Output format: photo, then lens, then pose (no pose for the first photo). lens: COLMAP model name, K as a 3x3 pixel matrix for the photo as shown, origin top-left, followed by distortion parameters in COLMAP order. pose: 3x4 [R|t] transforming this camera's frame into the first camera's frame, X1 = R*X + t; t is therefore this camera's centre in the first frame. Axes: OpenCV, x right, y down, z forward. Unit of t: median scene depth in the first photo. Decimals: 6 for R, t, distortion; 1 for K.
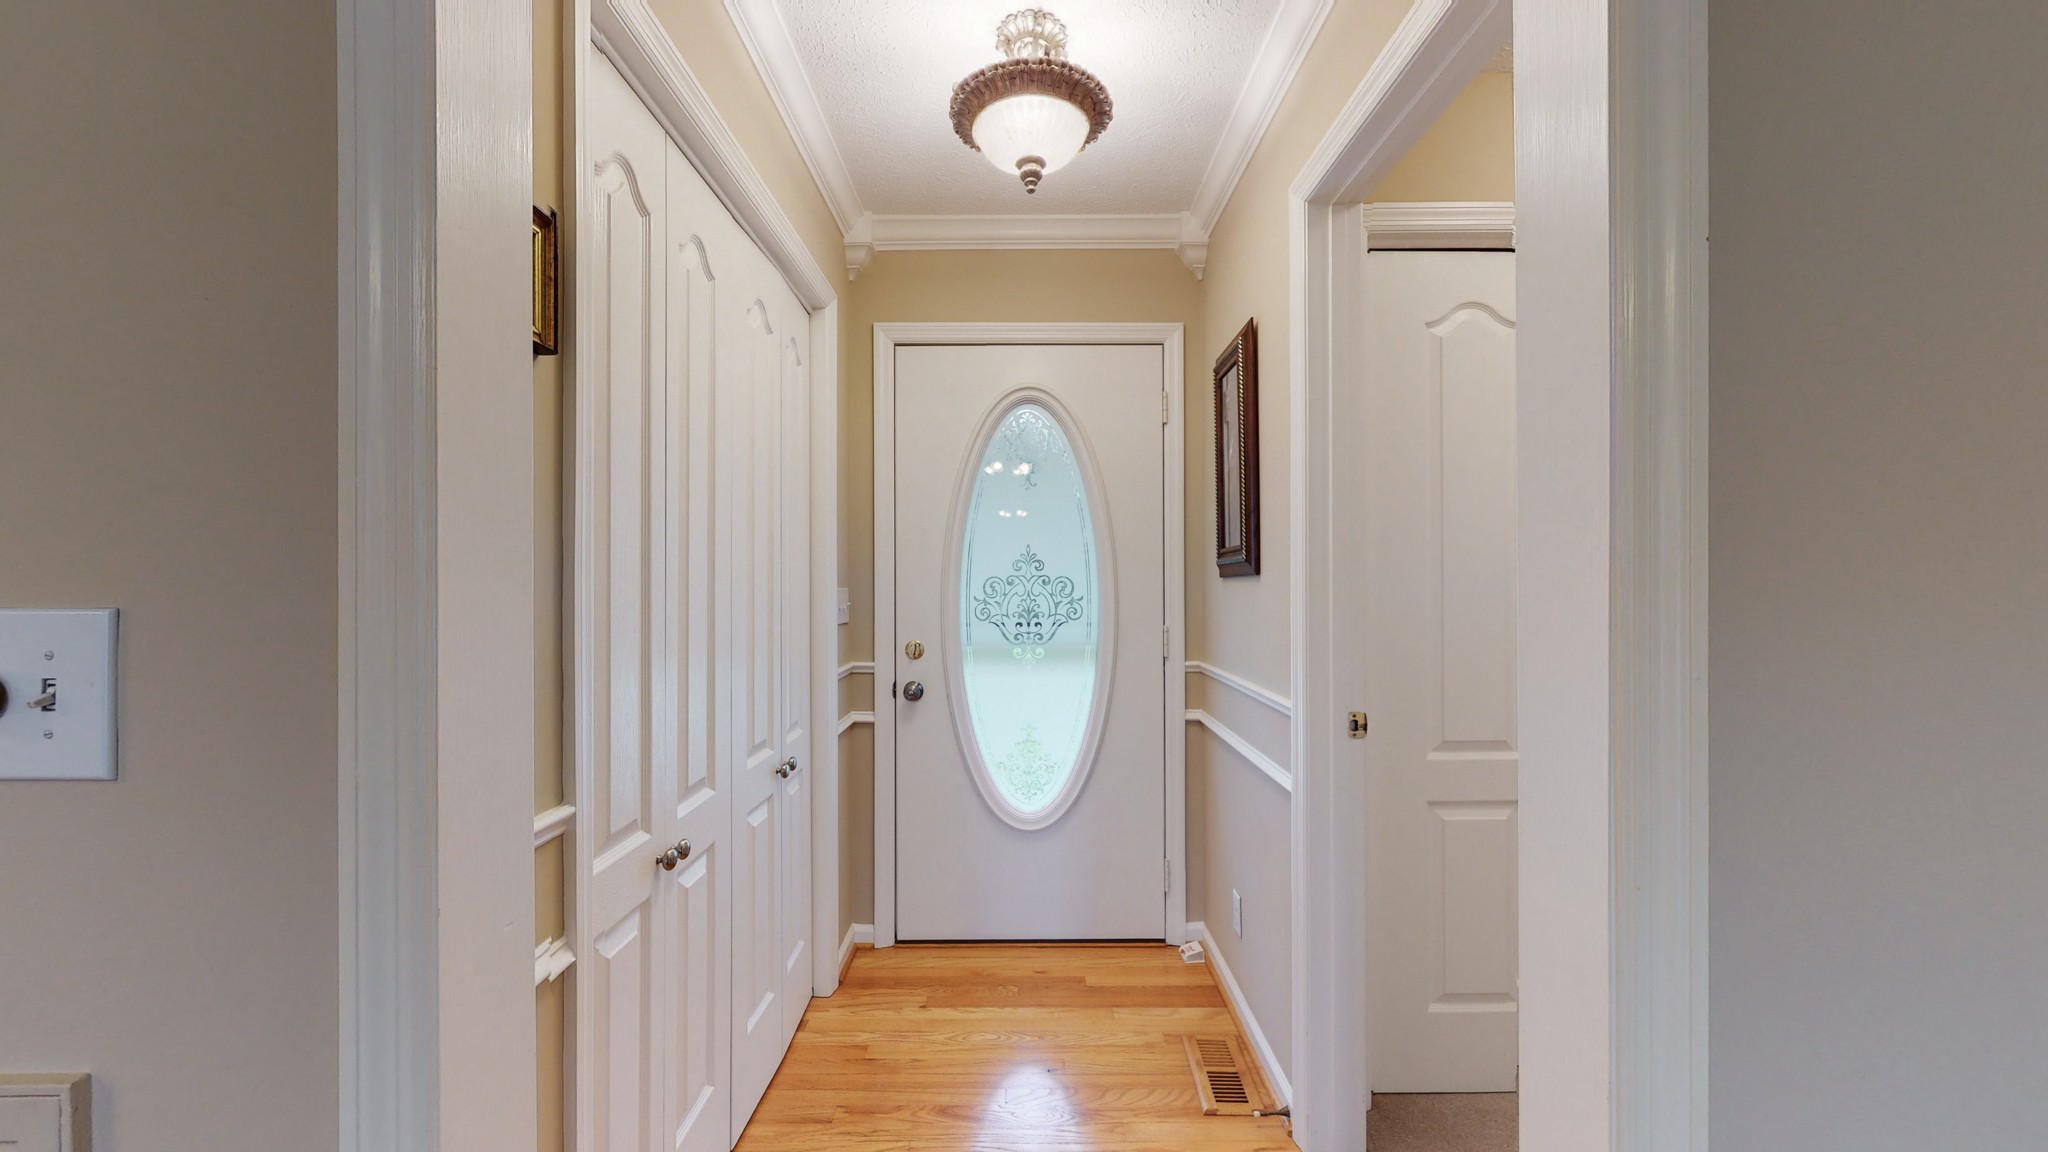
lens RADIAL K [[748.2, 0, 1025.5], [0, 748.2, 579.6], [0, 0, 1]] dist [0.000614, 0.000102]
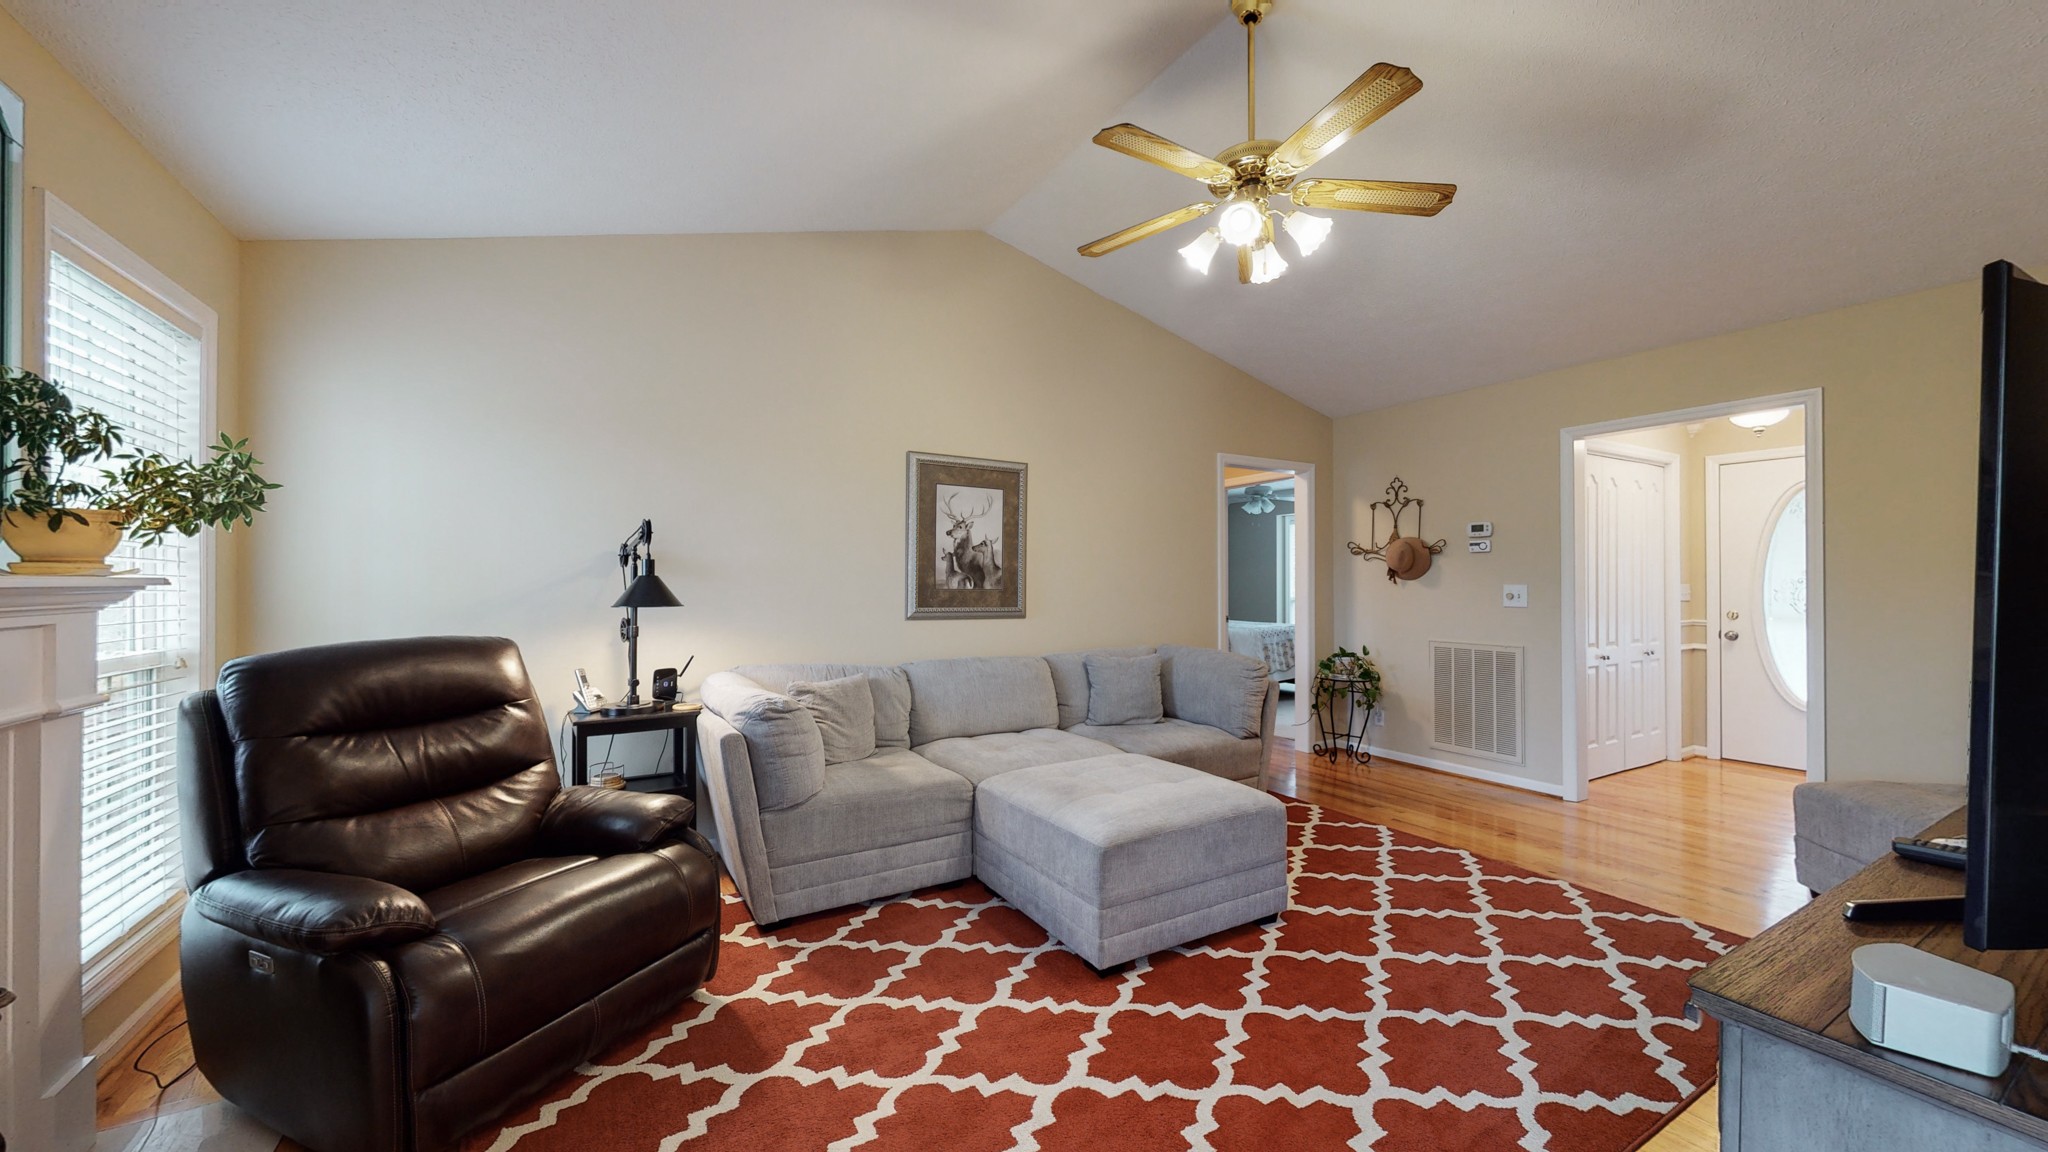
lens RADIAL K [[748.2, 0, 1026.4], [0, 748.2, 579.9], [0, 0, 1]] dist [0.000614, 0.000102]
pose [[0.500630, -0.004609, -0.865649, 0.684980], [0.003460, 0.999988, -0.003323, -0.000573], [0.865655, -0.001332, 0.500640, -1.755105]]
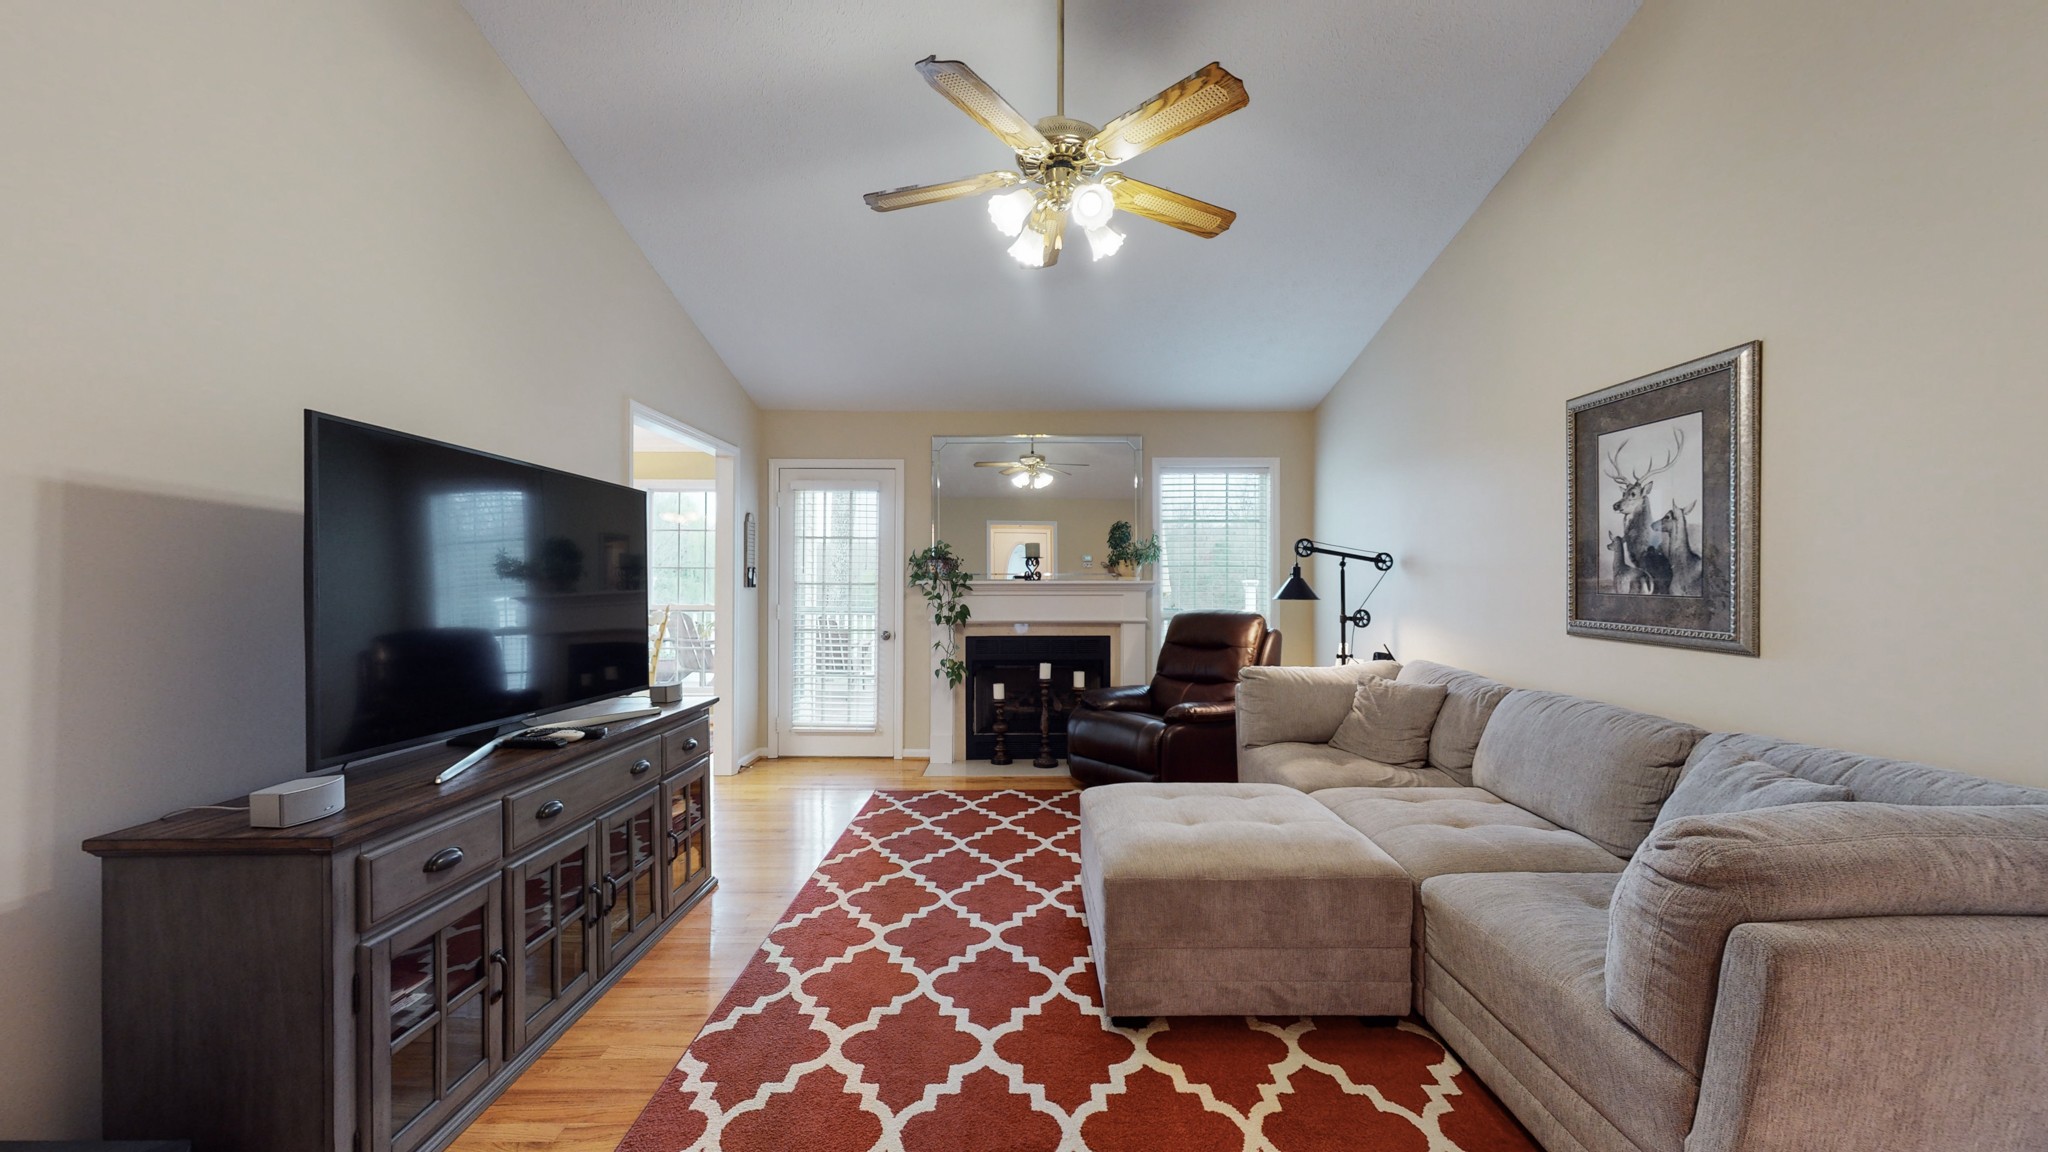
lens RADIAL K [[748.2, 0, 1029.0], [0, 748.2, 580.7], [0, 0, 1]] dist [0.000614, 0.000102]
pose [[-0.999995, 0.000525, 0.003115, -0.347314], [0.000520, 0.999999, -0.001520, -0.005665], [-0.003115, -0.001519, -0.999994, 0.856483]]
